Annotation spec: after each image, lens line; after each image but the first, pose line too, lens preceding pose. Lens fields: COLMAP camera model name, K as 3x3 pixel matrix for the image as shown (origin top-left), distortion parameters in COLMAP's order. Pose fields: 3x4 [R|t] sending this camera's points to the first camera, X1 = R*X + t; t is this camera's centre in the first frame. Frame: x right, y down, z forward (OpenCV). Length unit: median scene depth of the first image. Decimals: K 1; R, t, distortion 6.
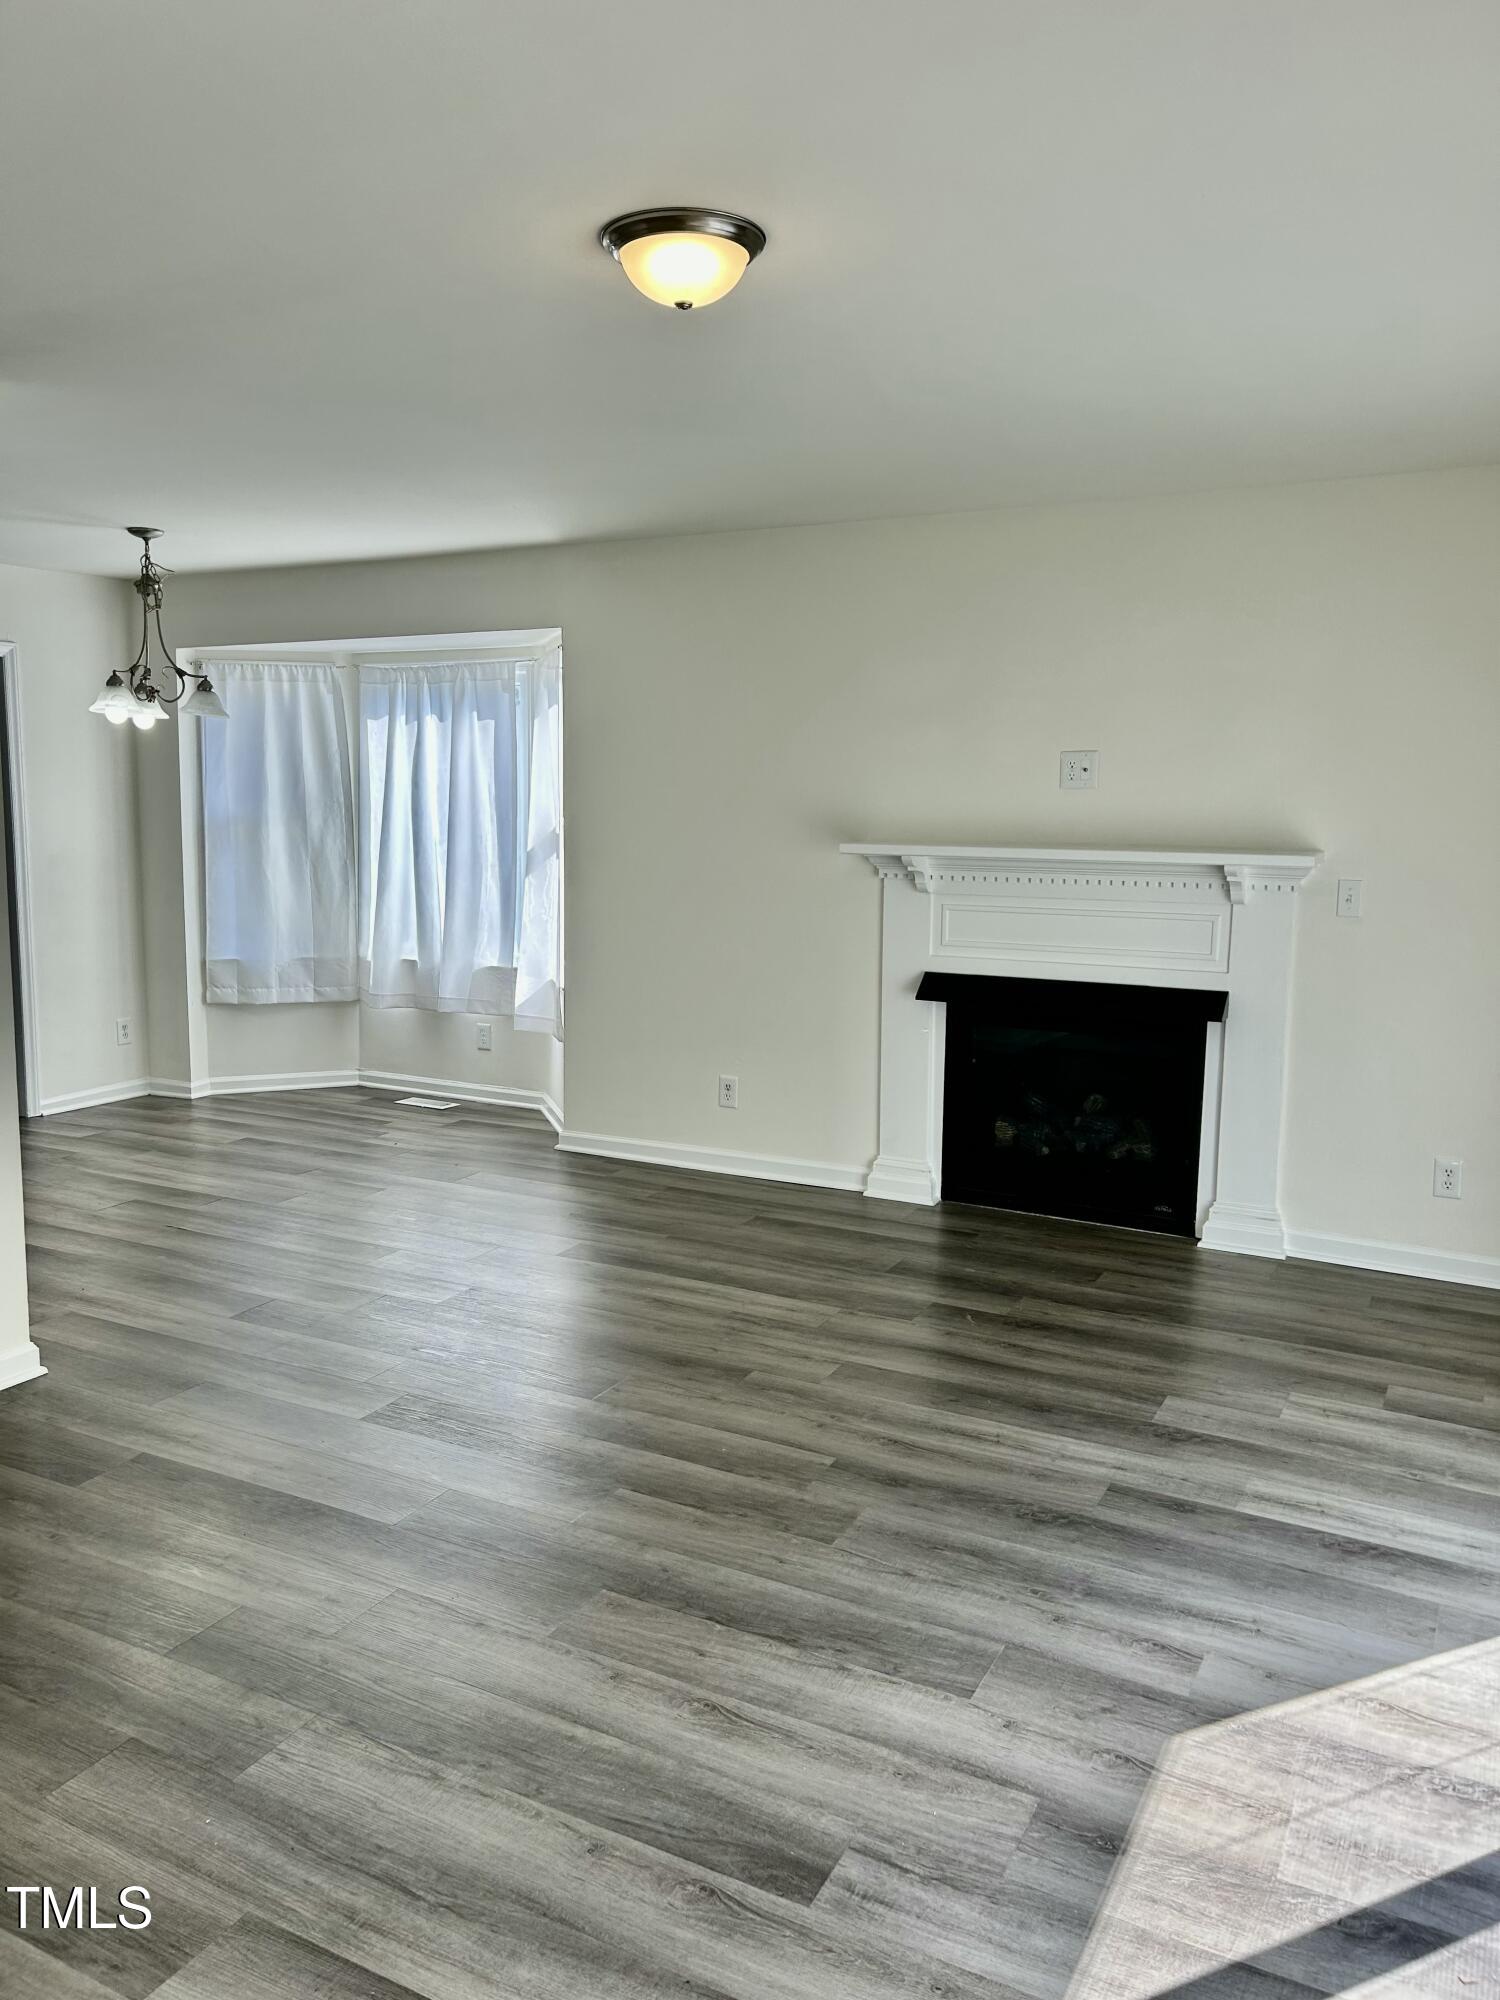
lens RADIAL K [[1484.3, 0, 737.6], [0, 1484.3, 1027.9], [0, 0, 1]] dist [0.008595, -0.003869]
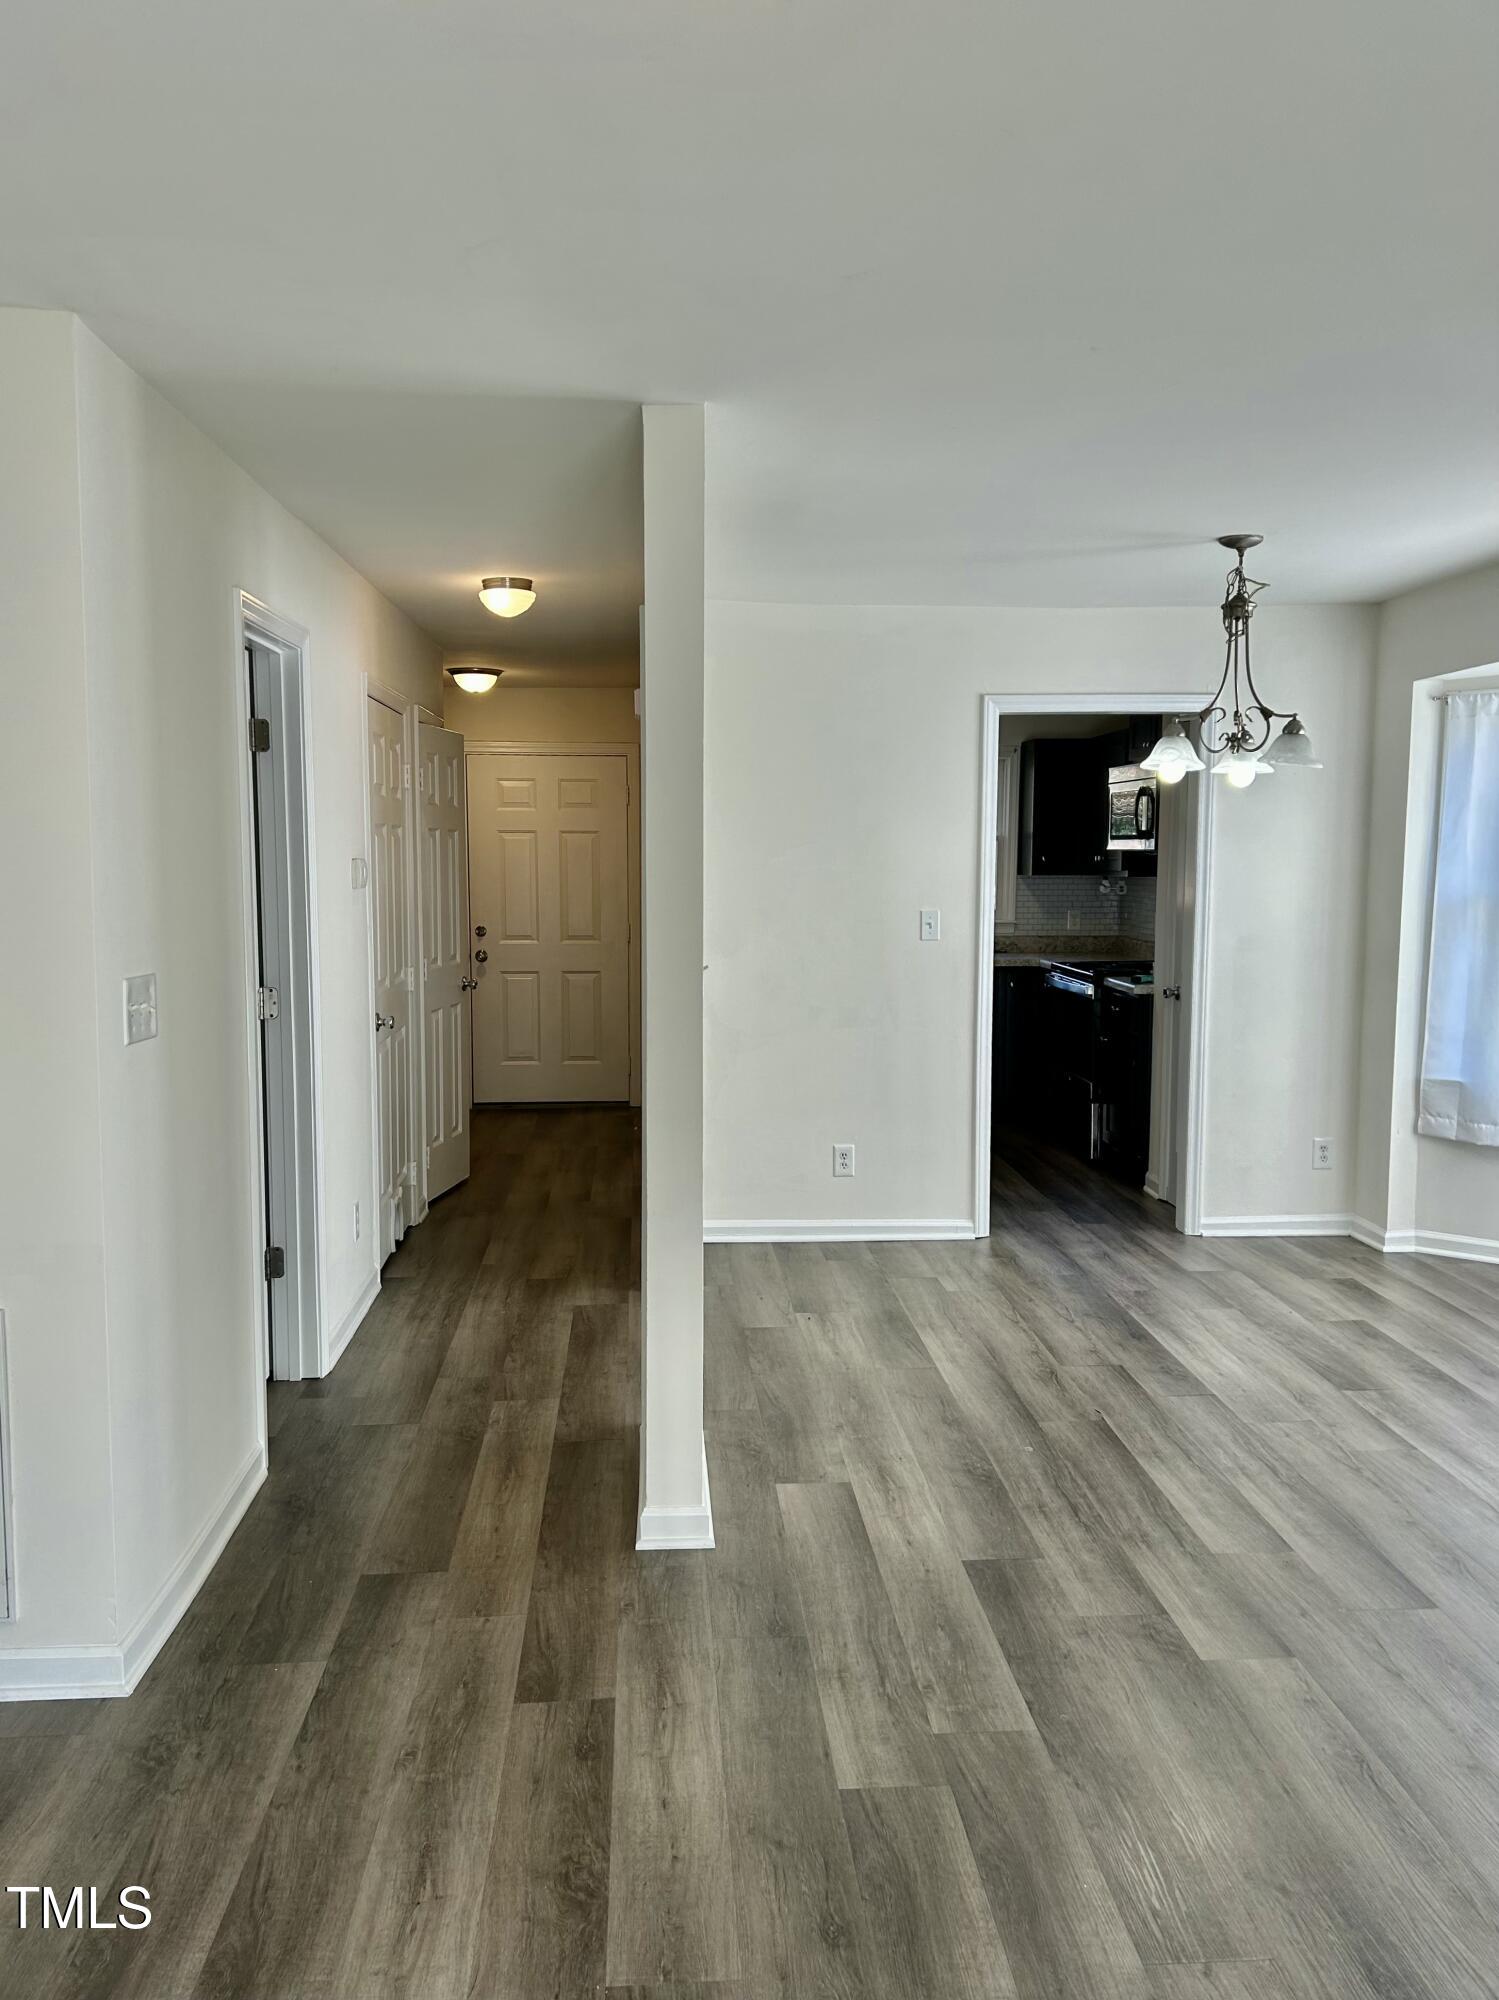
lens RADIAL K [[1548.8, 0, 748.2], [0, 1548.8, 1024.3], [0, 0, 1]] dist [-0.027991, -0.003318]
pose [[0.515792, 0.088748, -0.852105, 0.188849], [-0.131725, 0.991008, 0.023480, -0.061382], [0.846527, 0.100132, 0.522844, 0.369421]]
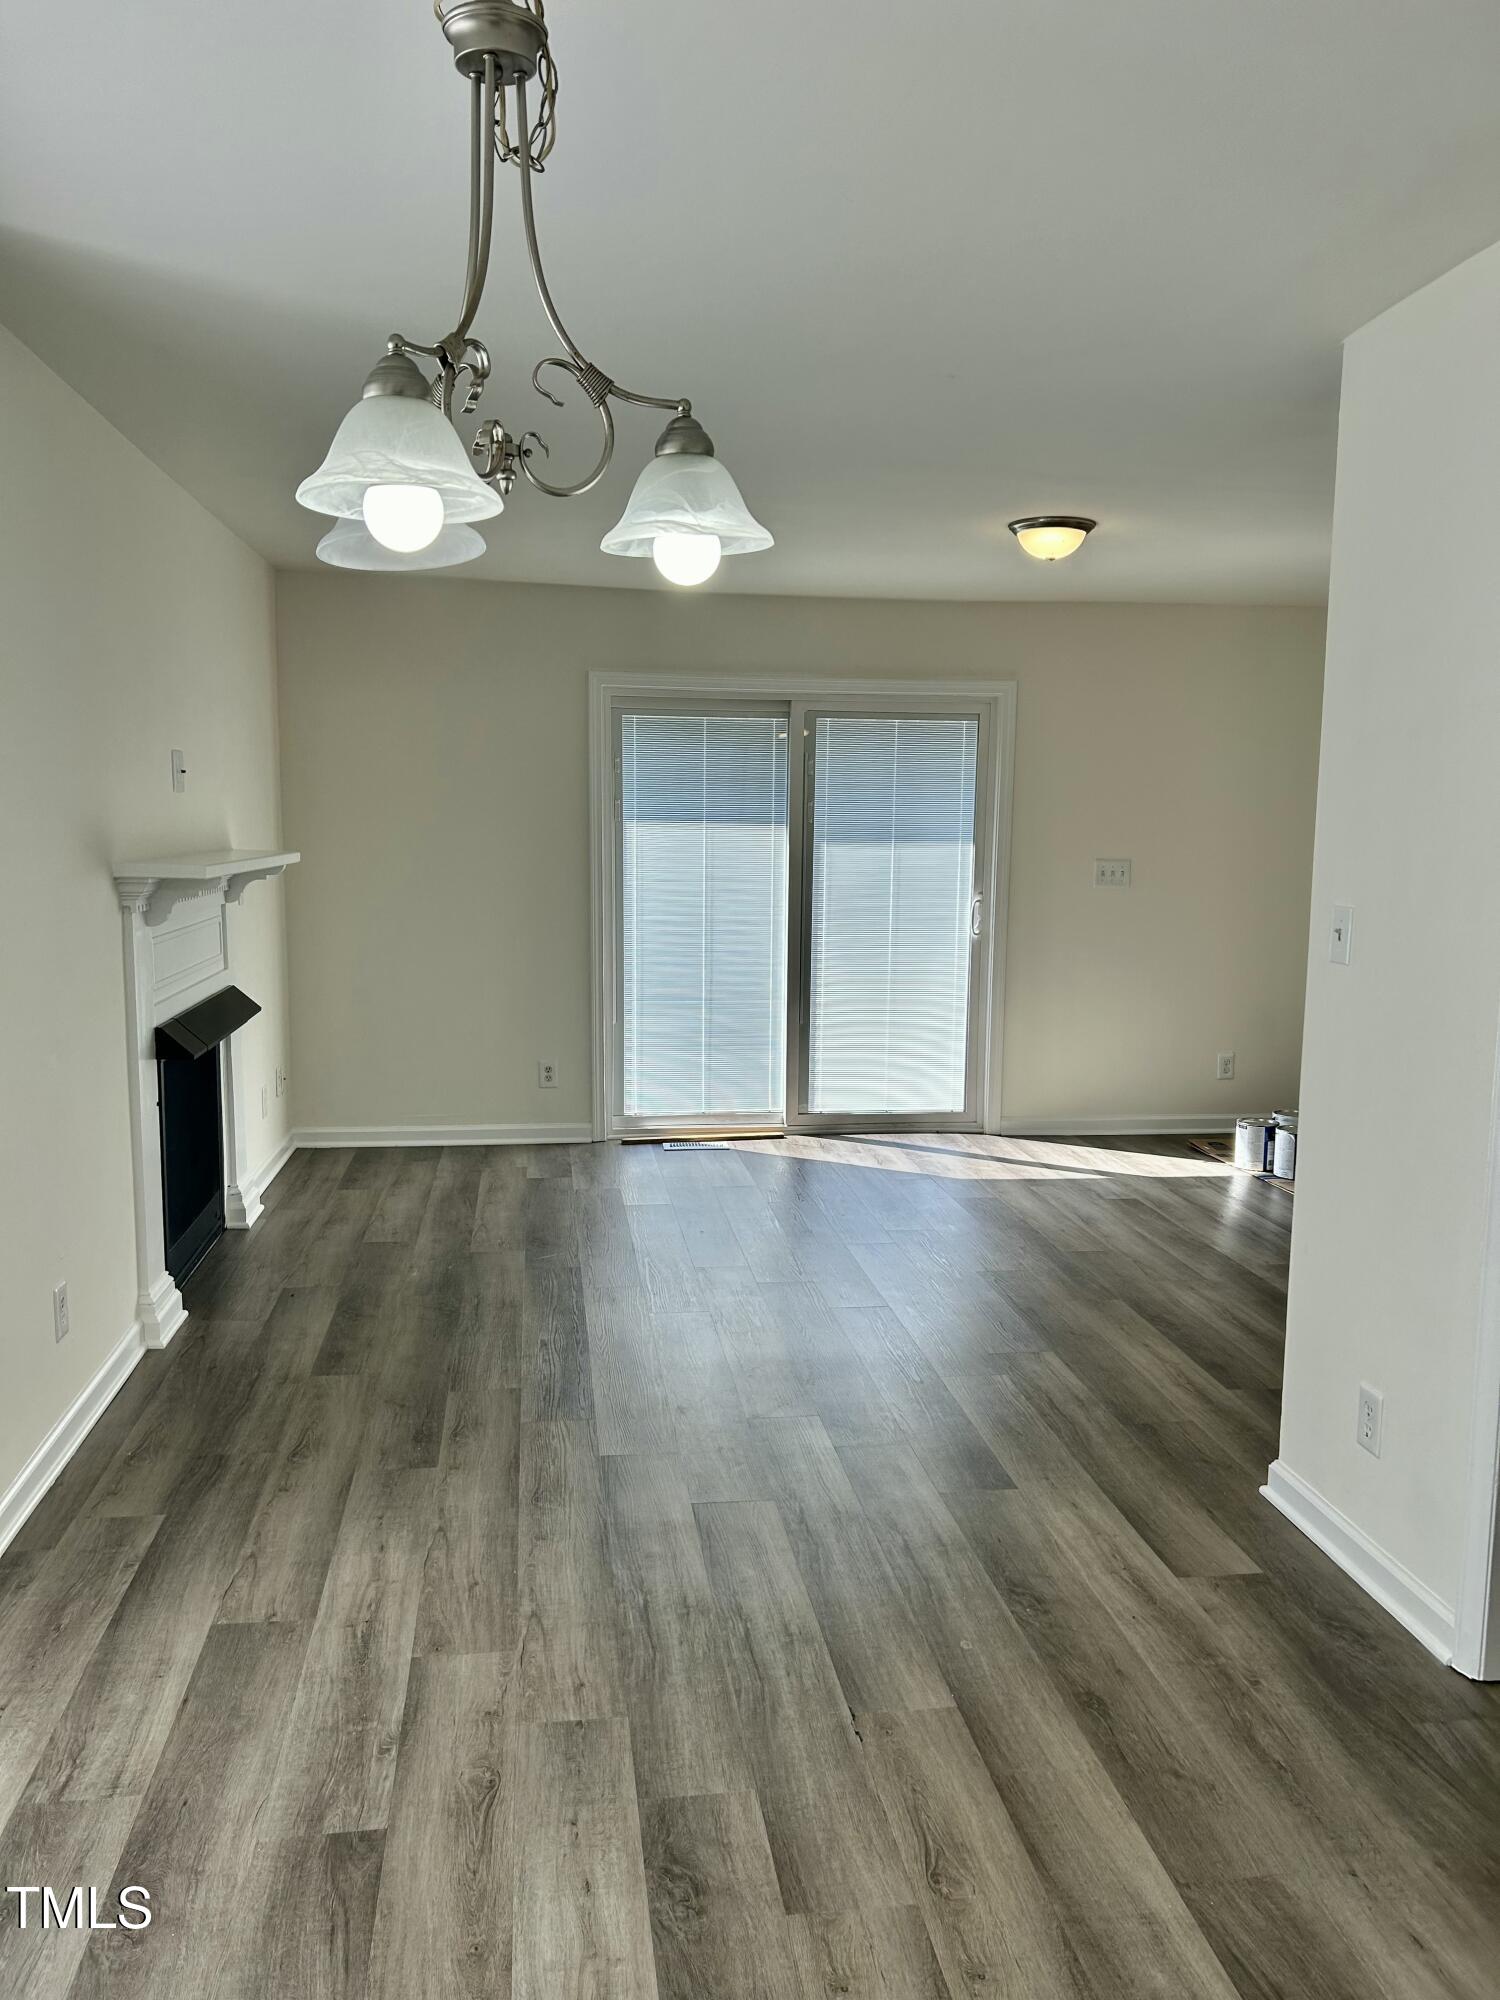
lens RADIAL K [[1484.3, 0, 737.6], [0, 1484.3, 1027.9], [0, 0, 1]] dist [0.008595, -0.003869]
pose [[-0.573367, -0.134896, 0.808117, -0.667811], [0.114358, 0.963520, 0.241975, -0.190692], [-0.811278, 0.231155, -0.537024, 1.156203]]
